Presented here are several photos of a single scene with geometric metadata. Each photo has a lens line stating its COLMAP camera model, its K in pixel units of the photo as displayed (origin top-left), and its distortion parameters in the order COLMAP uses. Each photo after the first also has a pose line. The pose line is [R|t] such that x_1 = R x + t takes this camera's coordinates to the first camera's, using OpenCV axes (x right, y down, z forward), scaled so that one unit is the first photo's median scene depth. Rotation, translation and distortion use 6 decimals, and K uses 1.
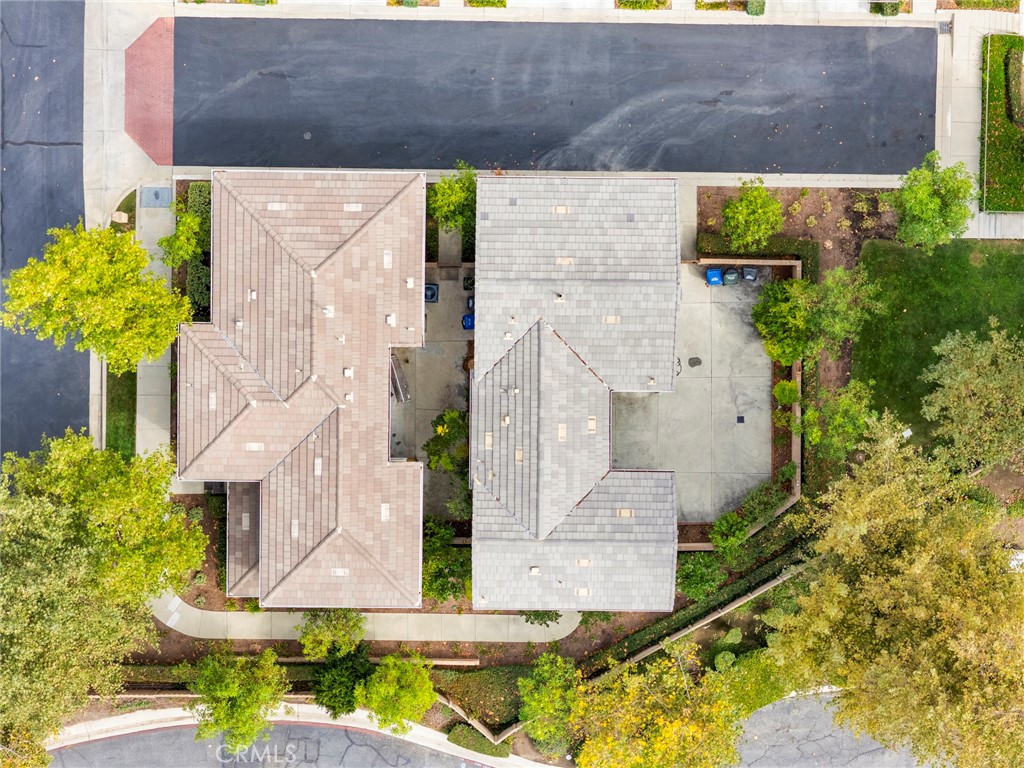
lens RADIAL K [[2054.4, 0, 512.4], [0, 2054.4, 385.6], [0, 0, 1]] dist [0.034283, 0.000000]
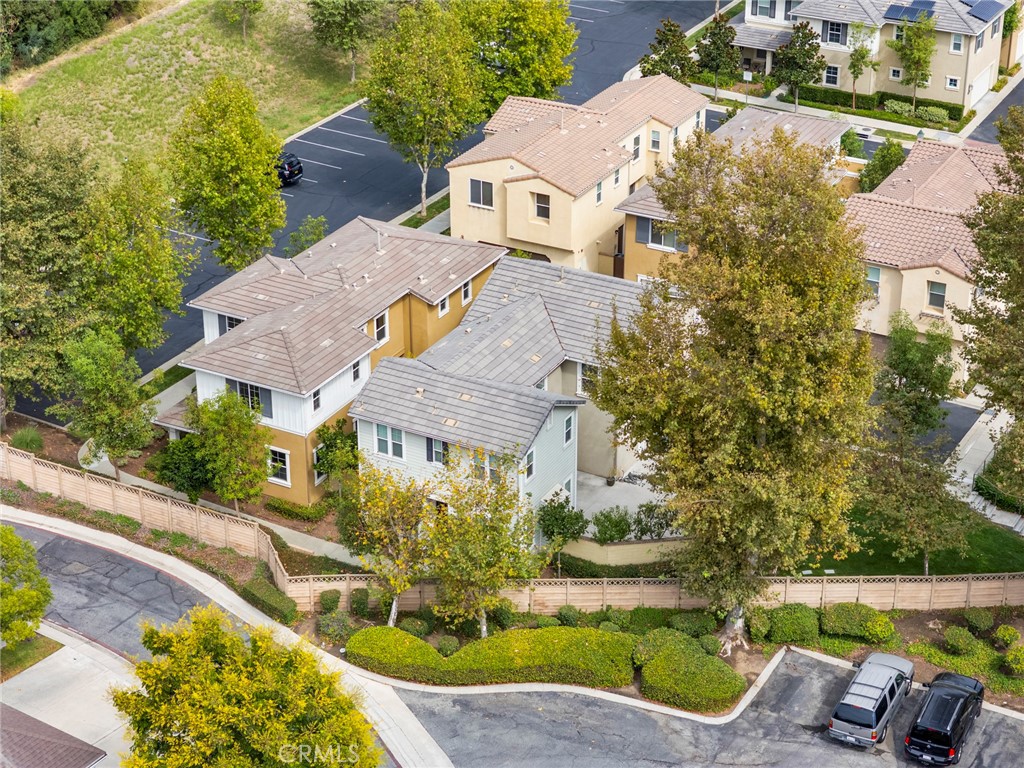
lens RADIAL K [[2054.4, 0, 513.5], [0, 2054.4, 380.8], [0, 0, 1]] dist [0.034283, 0.000000]
pose [[0.882217, 0.205108, -0.423820, 0.446462], [-0.470764, 0.367860, -0.801910, 0.817124], [-0.008572, 0.906978, 0.421090, 0.522847]]
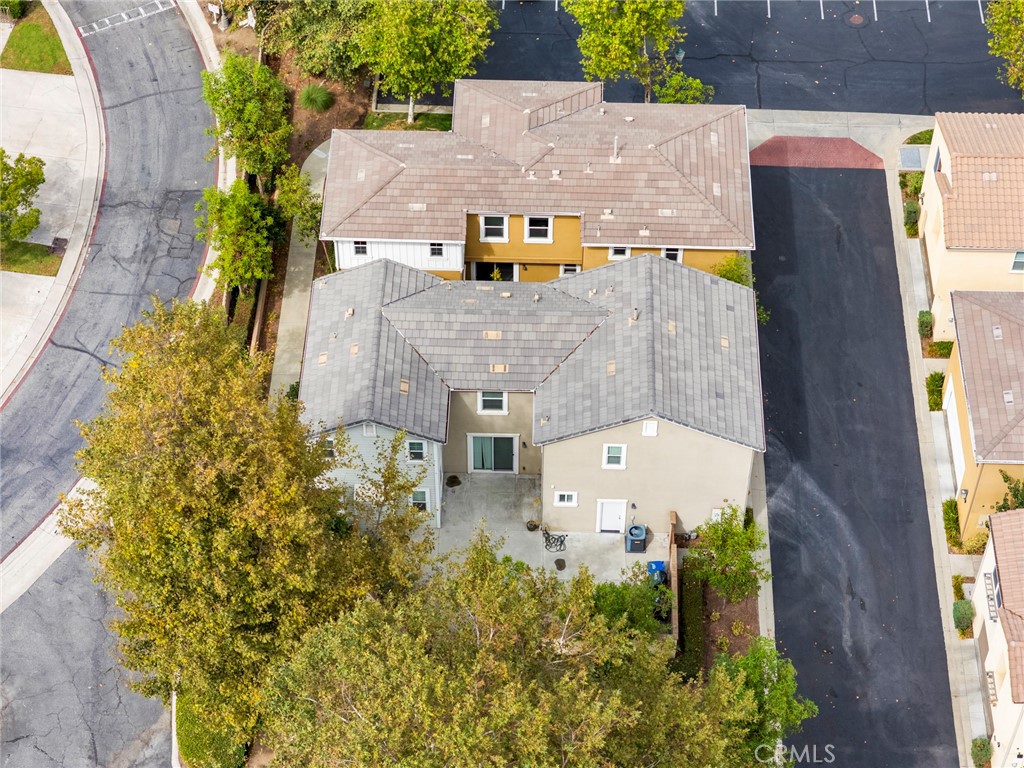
lens RADIAL K [[2054.4, 0, 513.8], [0, 2054.4, 383.6], [0, 0, 1]] dist [0.034283, 0.000000]
pose [[-0.015721, 0.762946, -0.646271, 0.612072], [-0.999570, -0.027982, -0.008718, 0.019088], [-0.024735, 0.645856, 0.763058, 0.264416]]
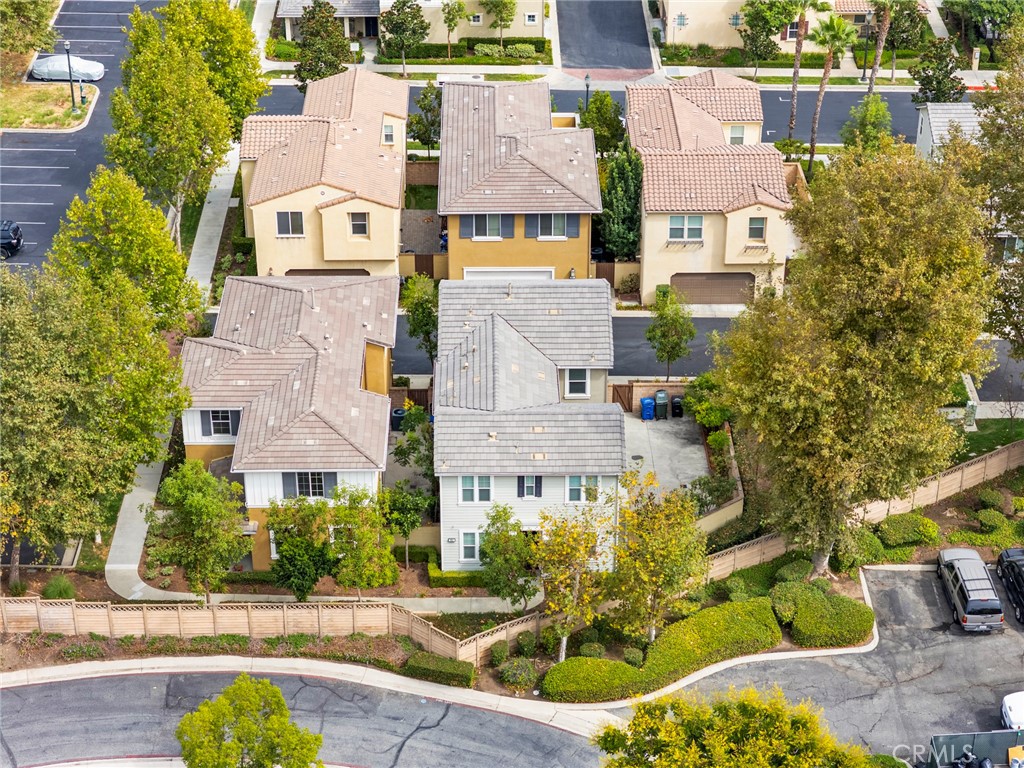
lens RADIAL K [[2054.4, 0, 511.5], [0, 2054.4, 386.5], [0, 0, 1]] dist [0.034283, 0.000000]
pose [[0.999693, -0.020275, 0.014264, 0.005539], [0.022294, 0.483711, -0.874944, 0.936741], [0.010840, 0.874993, 0.484014, 0.425719]]
